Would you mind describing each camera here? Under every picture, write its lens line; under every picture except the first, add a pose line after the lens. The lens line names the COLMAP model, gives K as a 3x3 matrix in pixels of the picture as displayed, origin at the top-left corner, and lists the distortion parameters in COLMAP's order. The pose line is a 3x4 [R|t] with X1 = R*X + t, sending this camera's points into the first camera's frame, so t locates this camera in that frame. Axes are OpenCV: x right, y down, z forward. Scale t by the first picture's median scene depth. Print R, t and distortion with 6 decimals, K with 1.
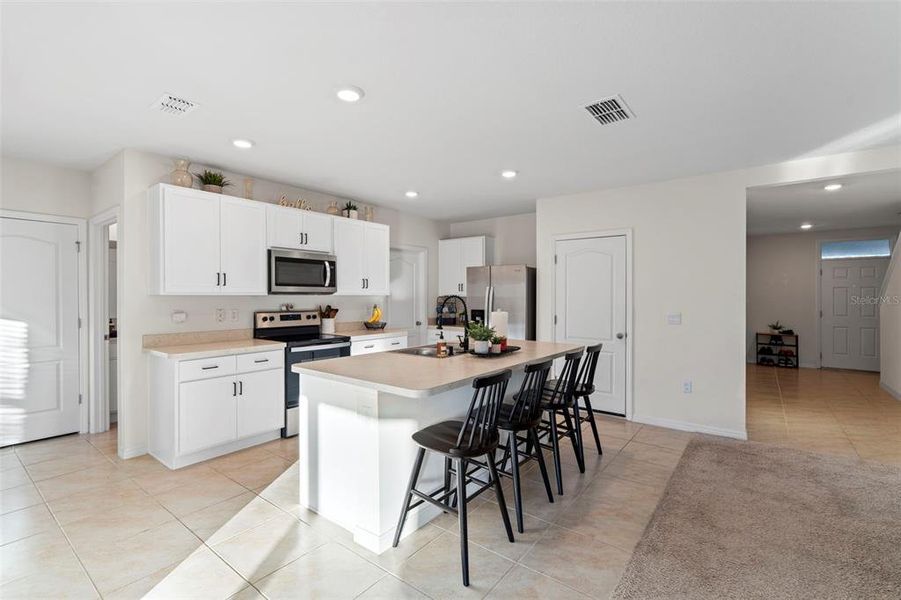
lens RADIAL K [[406.9, 0, 447.2], [0, 406.9, 299.7], [0, 0, 1]] dist [-0.000325, -0.000138]
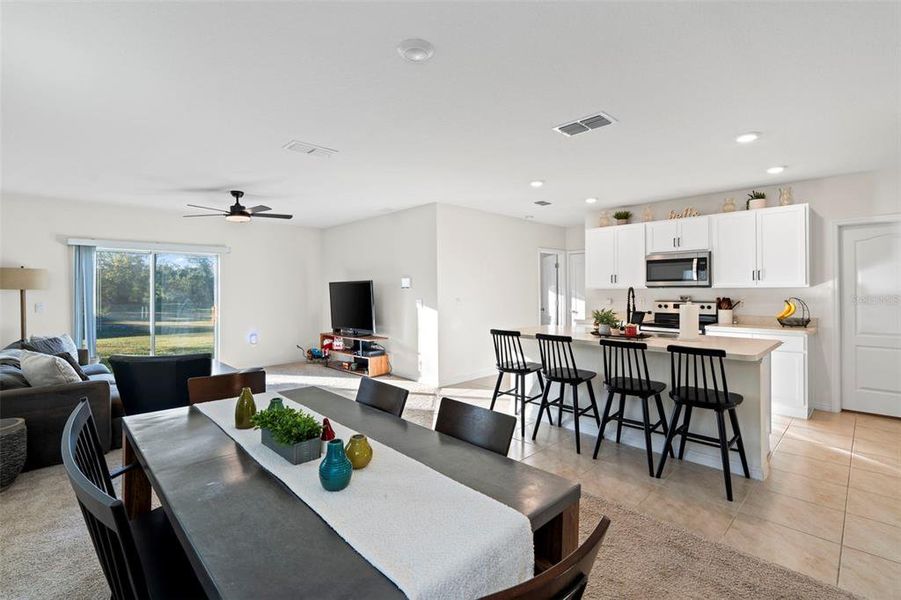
lens RADIAL K [[411.0, 0, 449.2], [0, 411.0, 296.8], [0, 0, 1]] dist [0.000320, 0.000096]
pose [[-0.139972, 0.008660, -0.990118, 0.943781], [-0.003018, 0.999953, 0.009173, 0.005637], [0.990151, 0.004273, -0.139939, 0.473946]]
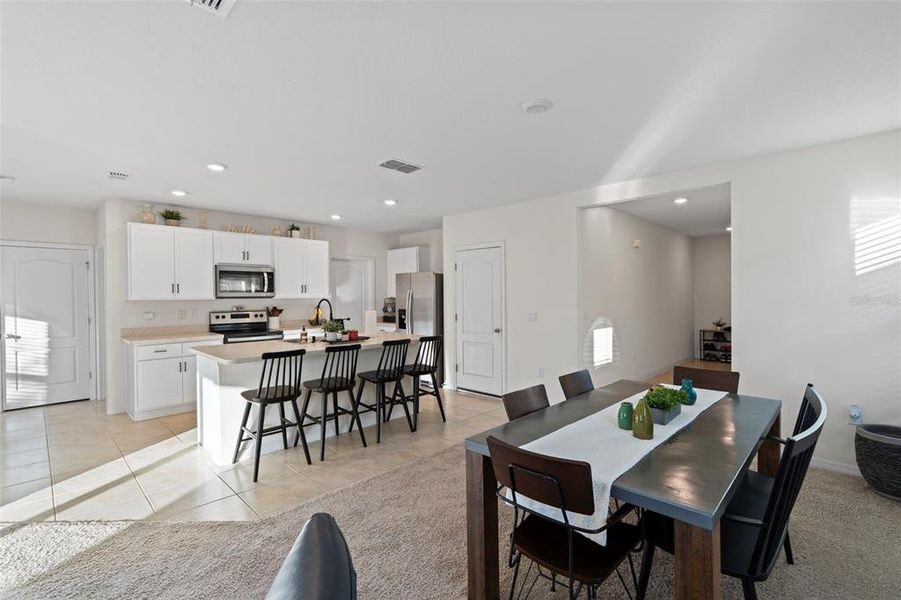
lens RADIAL K [[411.0, 0, 449.2], [0, 411.0, 296.8], [0, 0, 1]] dist [0.000320, 0.000096]
pose [[0.992906, -0.008954, -0.118567, 0.436999], [0.008430, 0.999952, -0.004925, -0.005665], [0.118606, 0.003890, 0.992934, -0.227377]]
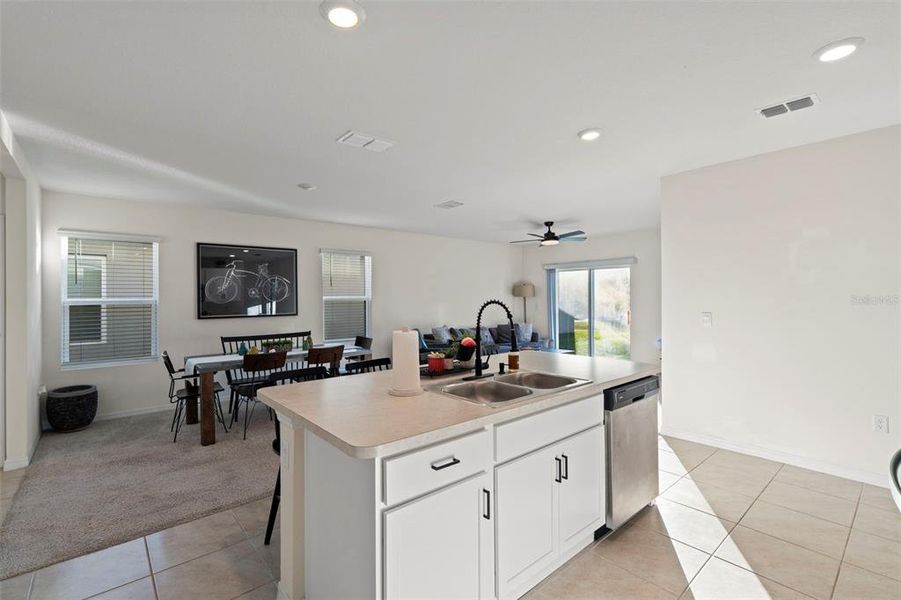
lens RADIAL K [[409.0, 0, 450.4], [0, 409.0, 270.2], [0, 0, 1]] dist [-0.028573, -0.000118]
pose [[-0.981308, 0.018592, 0.191544, -0.030254], [0.008445, 0.998524, -0.053656, -0.019252], [-0.192259, -0.051036, -0.980016, 1.265493]]
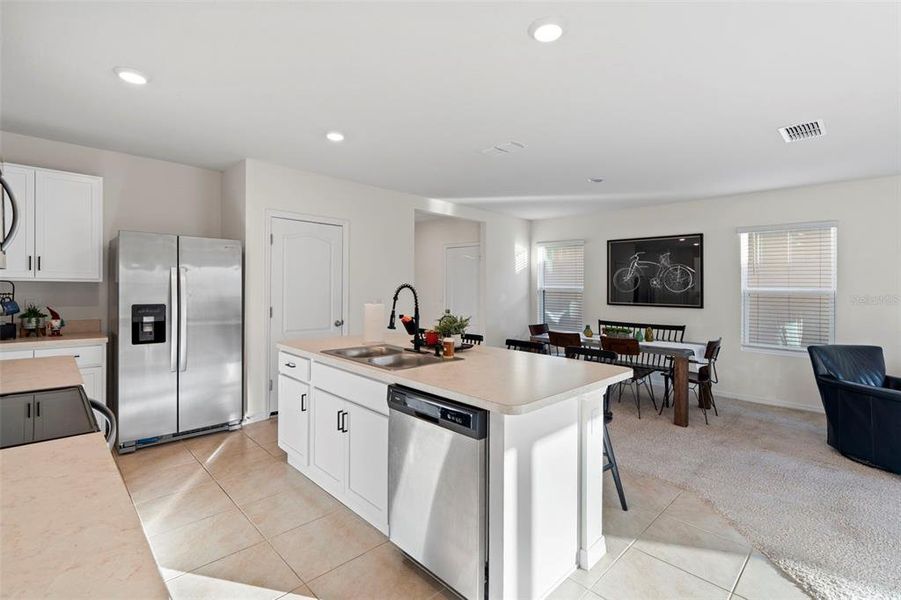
lens RADIAL K [[408.4, 0, 449.3], [0, 408.4, 285.3], [0, 0, 1]] dist [0.000948, 0.000271]
pose [[0.132054, 0.003085, 0.991238, -0.571844], [-0.006214, 0.999978, -0.002284, -0.006038], [-0.991223, -0.005858, 0.132070, 0.596085]]
